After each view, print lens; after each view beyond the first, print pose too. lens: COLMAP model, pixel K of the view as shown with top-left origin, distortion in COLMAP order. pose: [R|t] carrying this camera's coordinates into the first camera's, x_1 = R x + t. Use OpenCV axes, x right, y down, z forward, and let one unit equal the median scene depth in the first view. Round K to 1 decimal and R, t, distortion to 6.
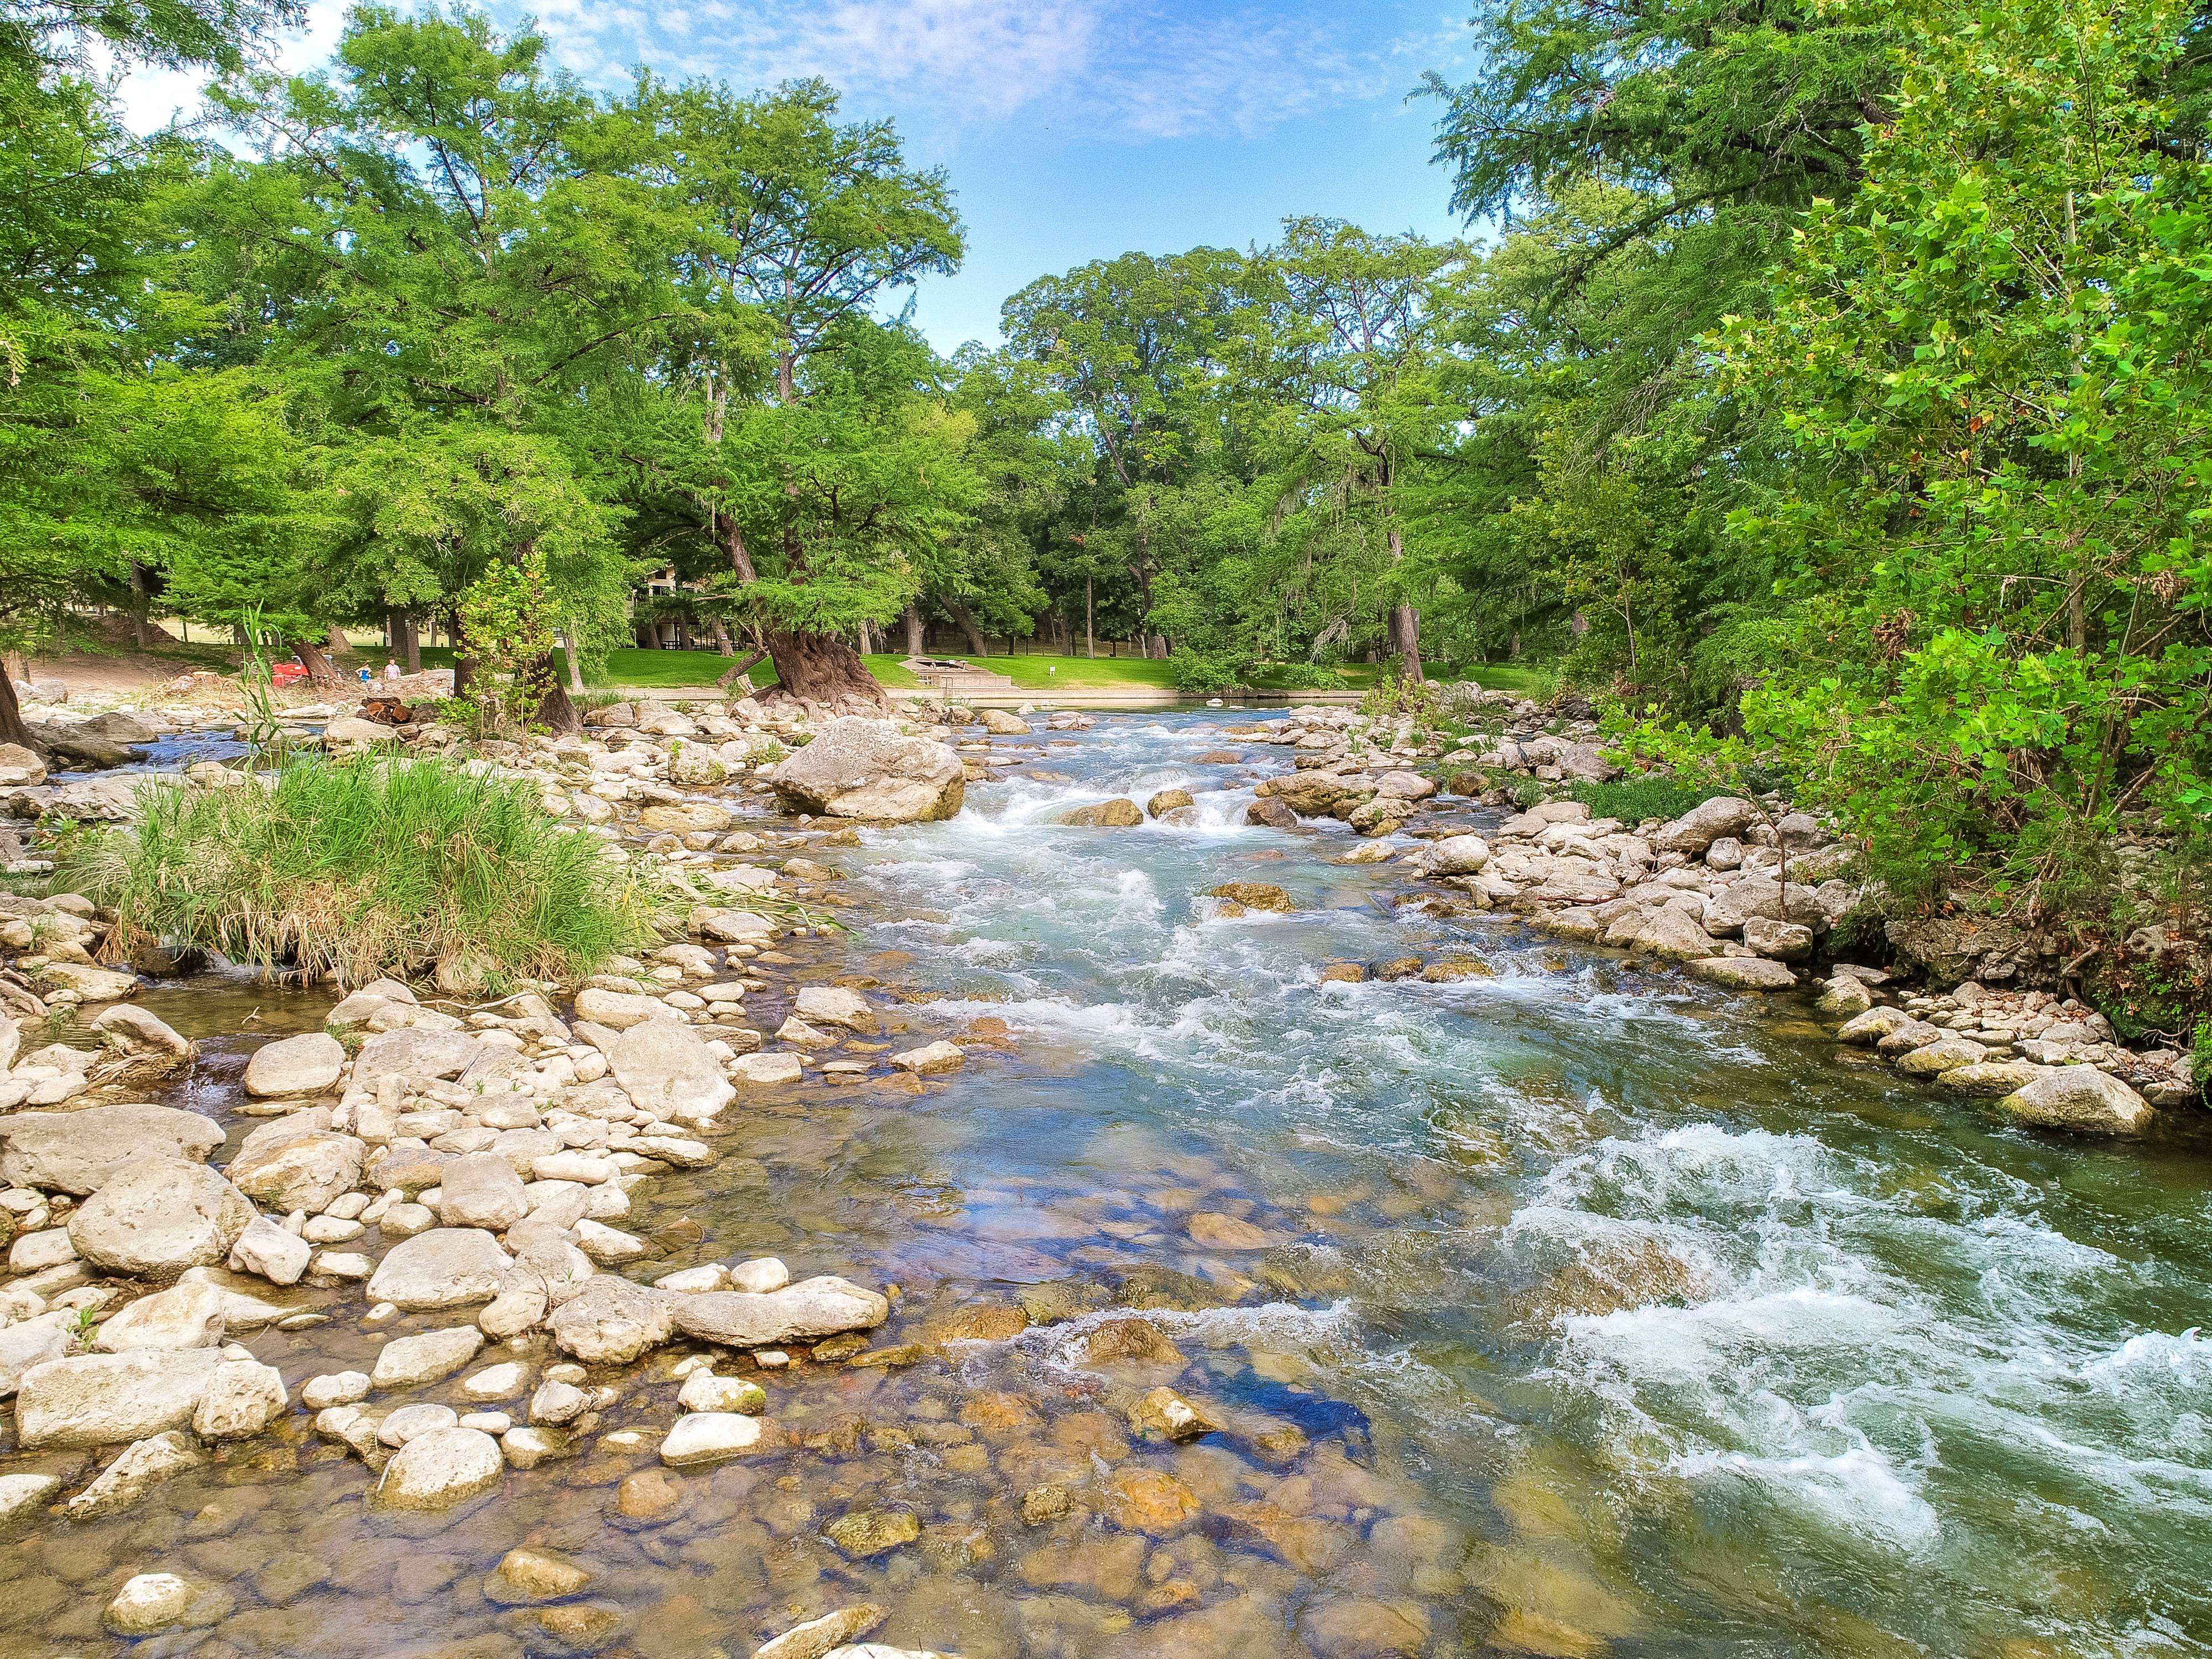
lens RADIAL K [[1546.5, 0, 1112.4], [0, 1546.5, 808.6], [0, 0, 1]] dist [0.001736, 0.000840]
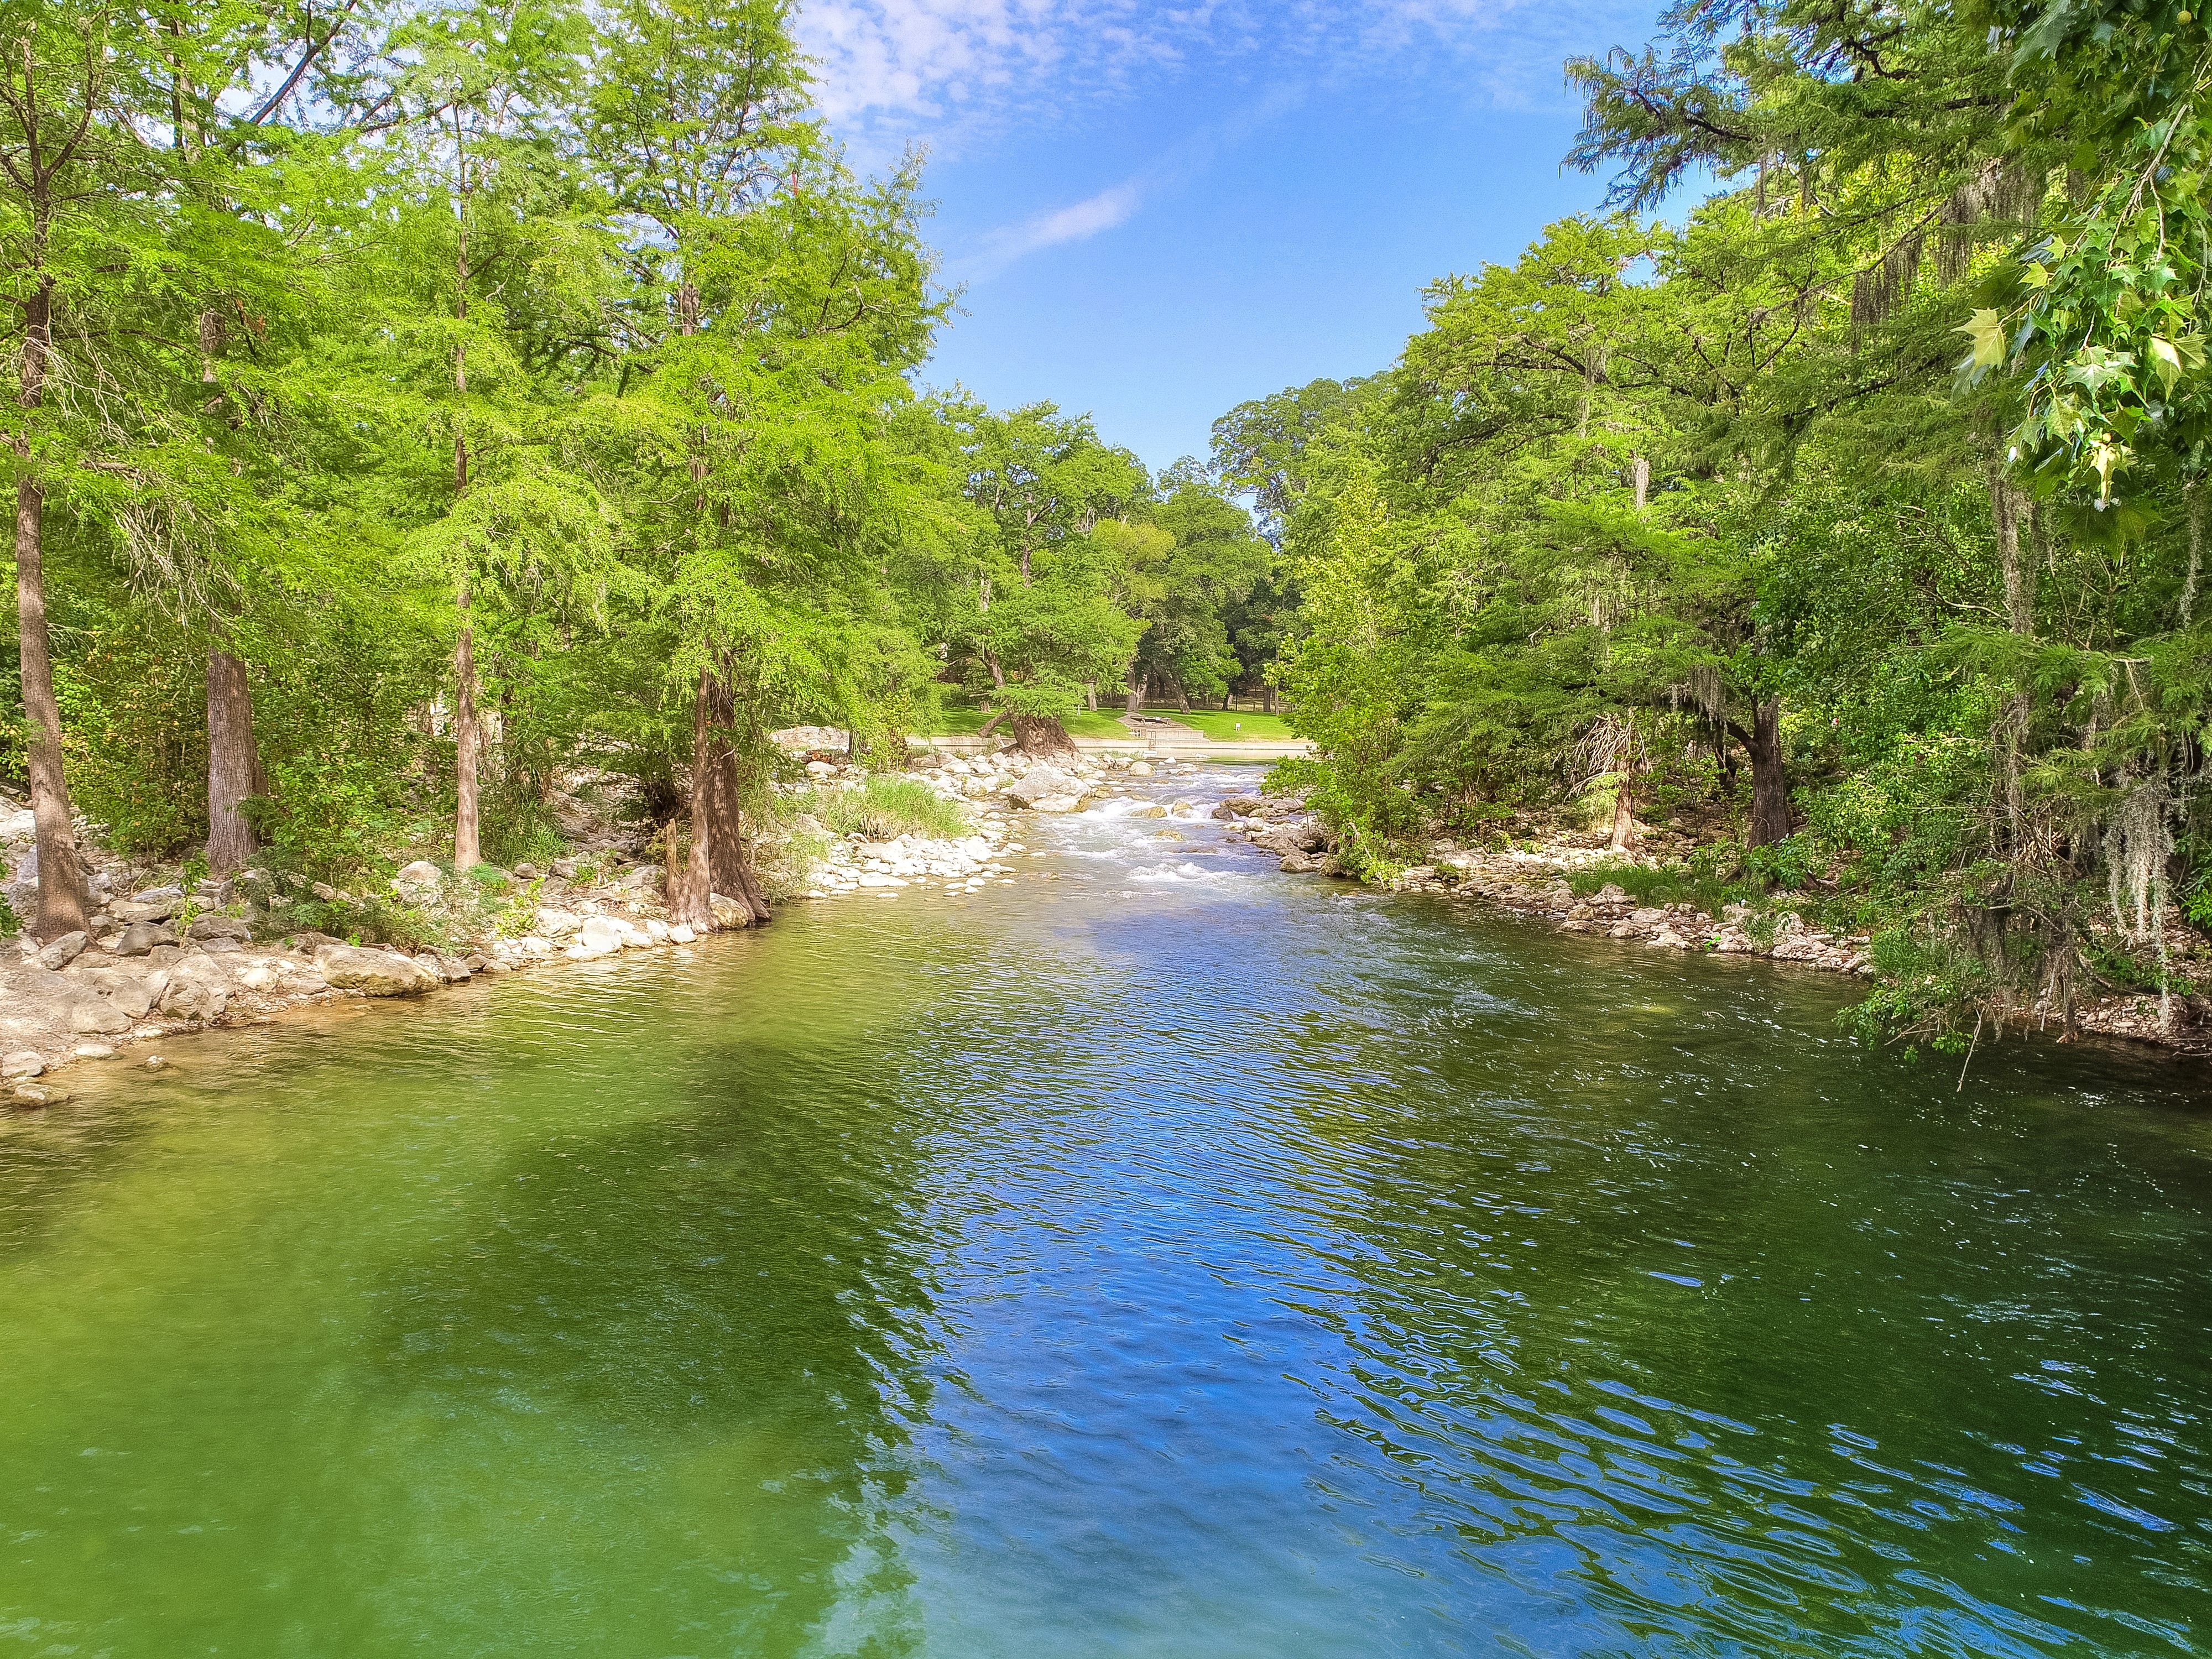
lens RADIAL K [[1546.5, 0, 1106.4], [0, 1546.5, 837.3], [0, 0, 1]] dist [0.001736, 0.000840]
pose [[0.986659, 0.026811, -0.160575, 0.235023], [-0.028260, 0.999578, -0.006748, 0.045874], [0.160326, 0.011196, 0.987001, -0.986590]]
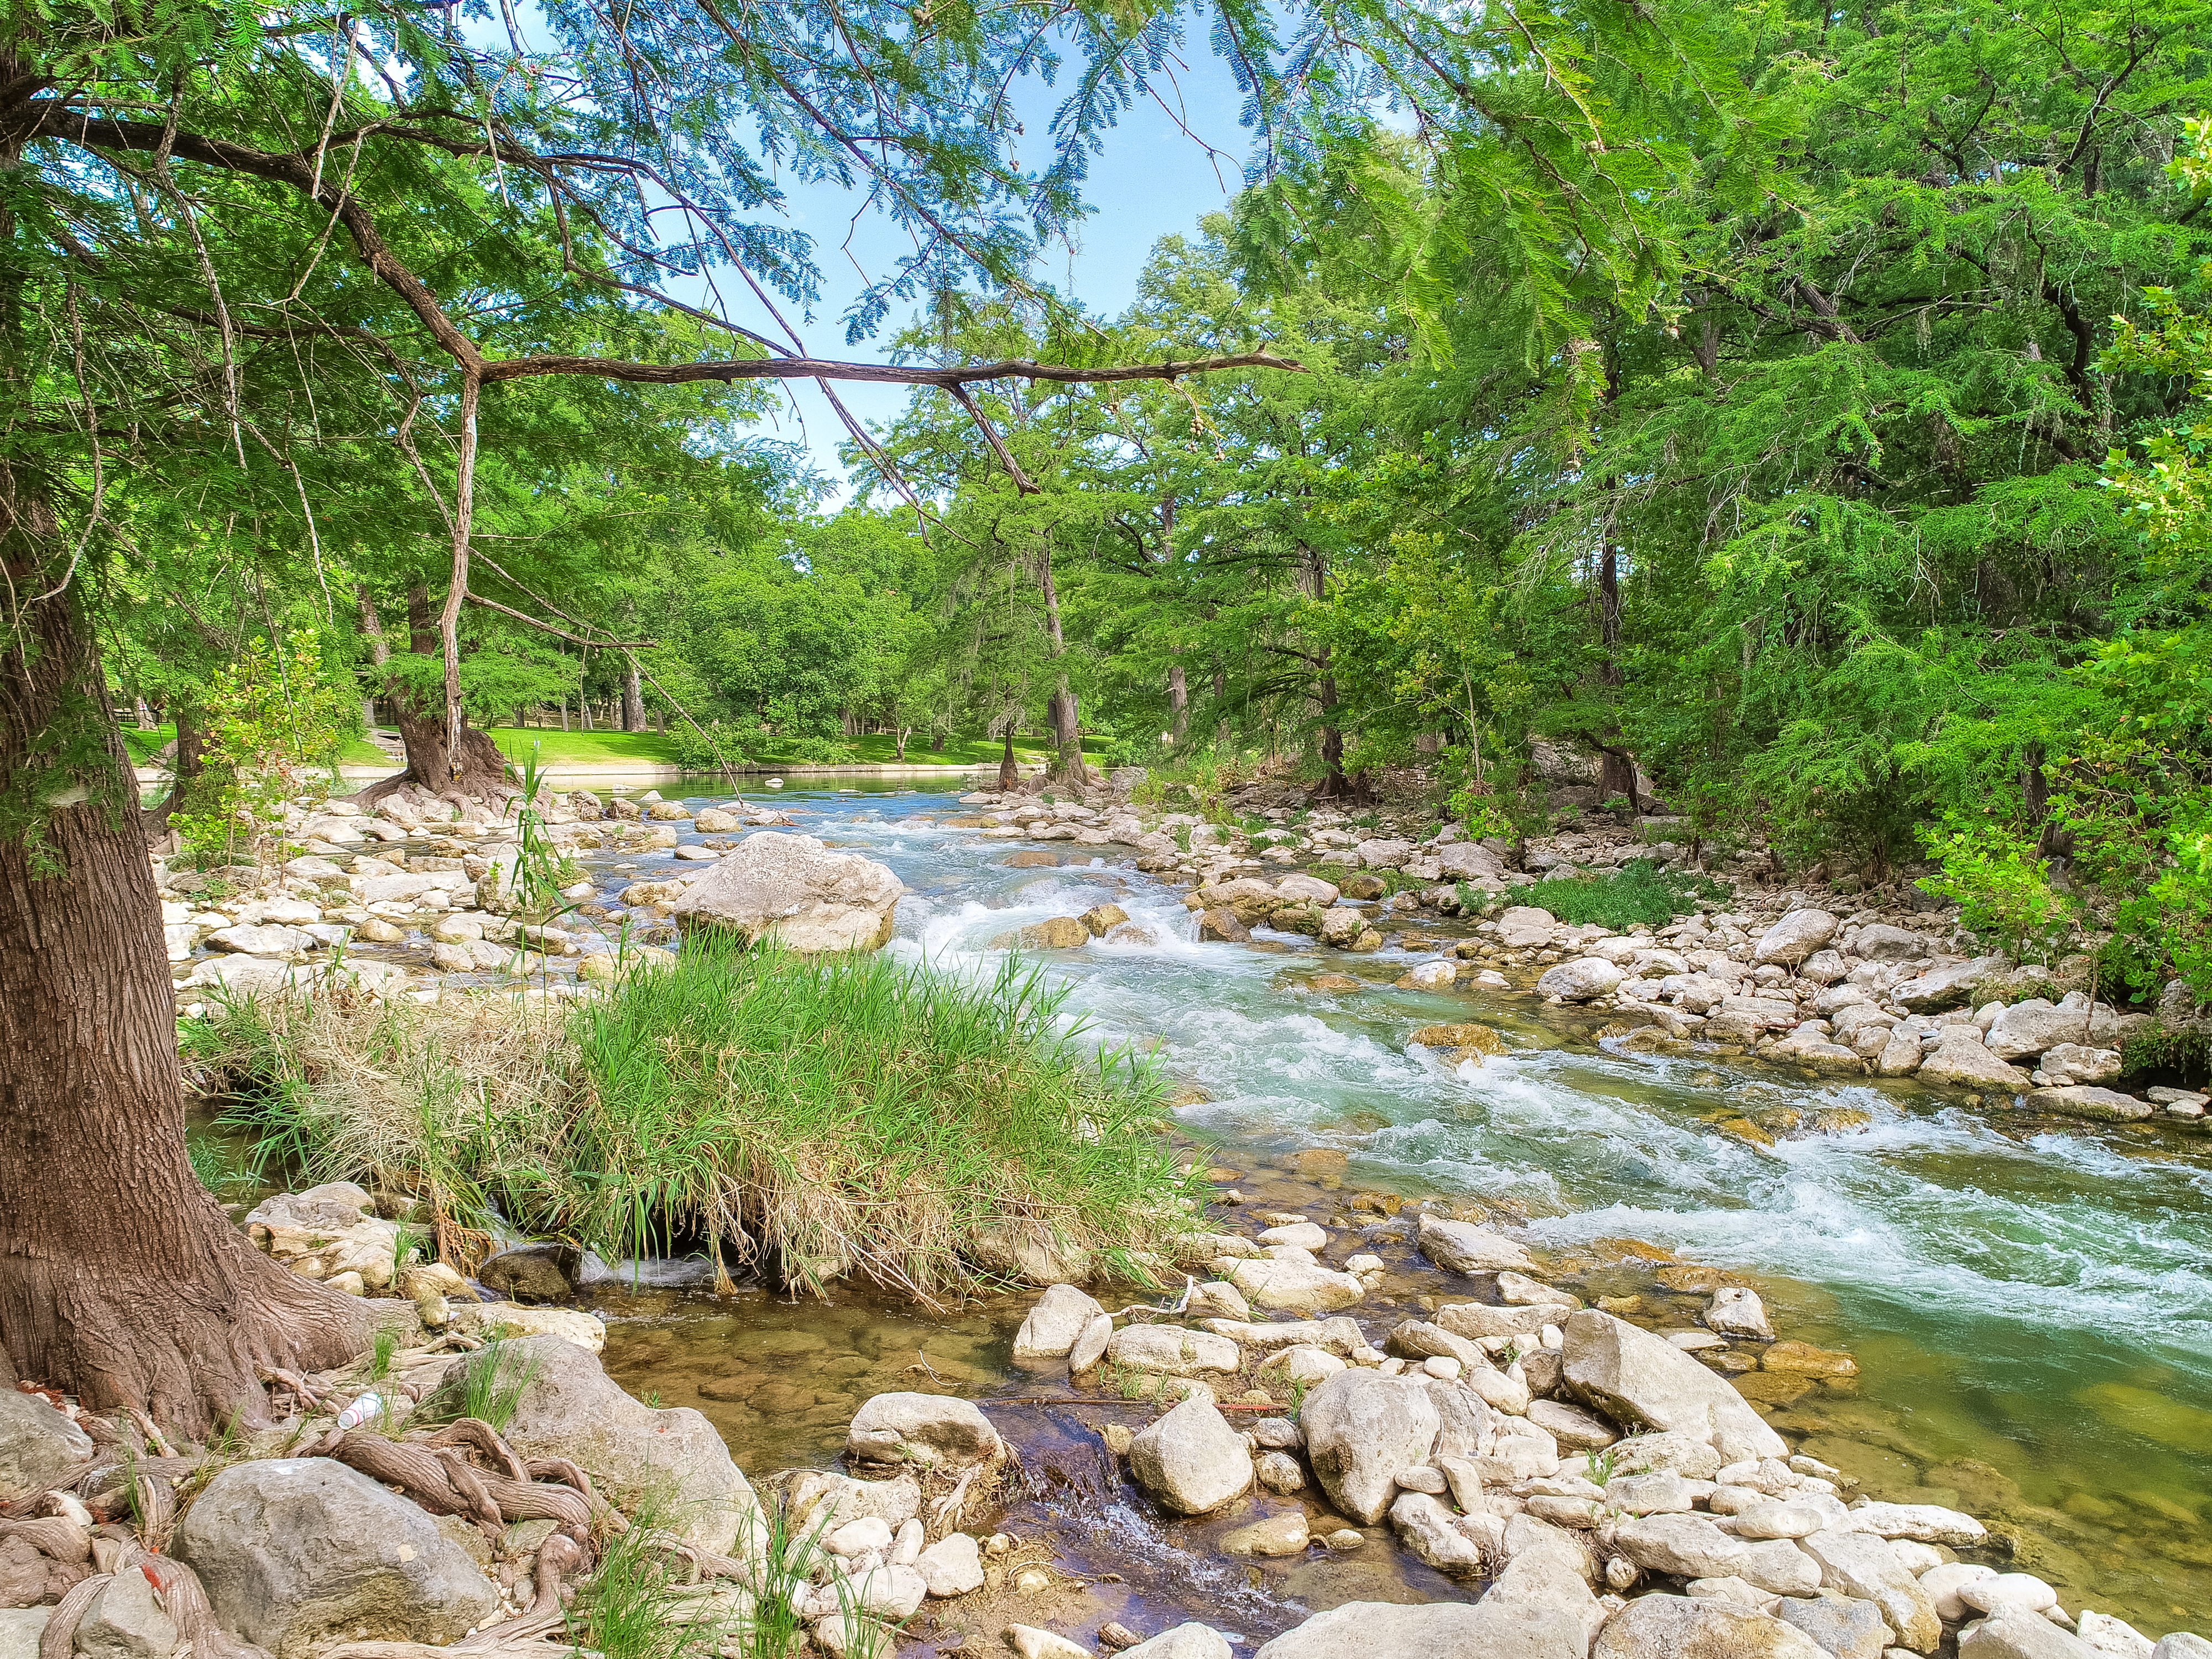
lens RADIAL K [[1546.5, 0, 1103.3], [0, 1546.5, 828.7], [0, 0, 1]] dist [0.001736, 0.000840]
pose [[0.943171, -0.016932, 0.331876, -0.219082], [0.027942, 0.999205, -0.028430, -0.025479], [-0.331131, 0.036087, 0.942894, 0.103923]]
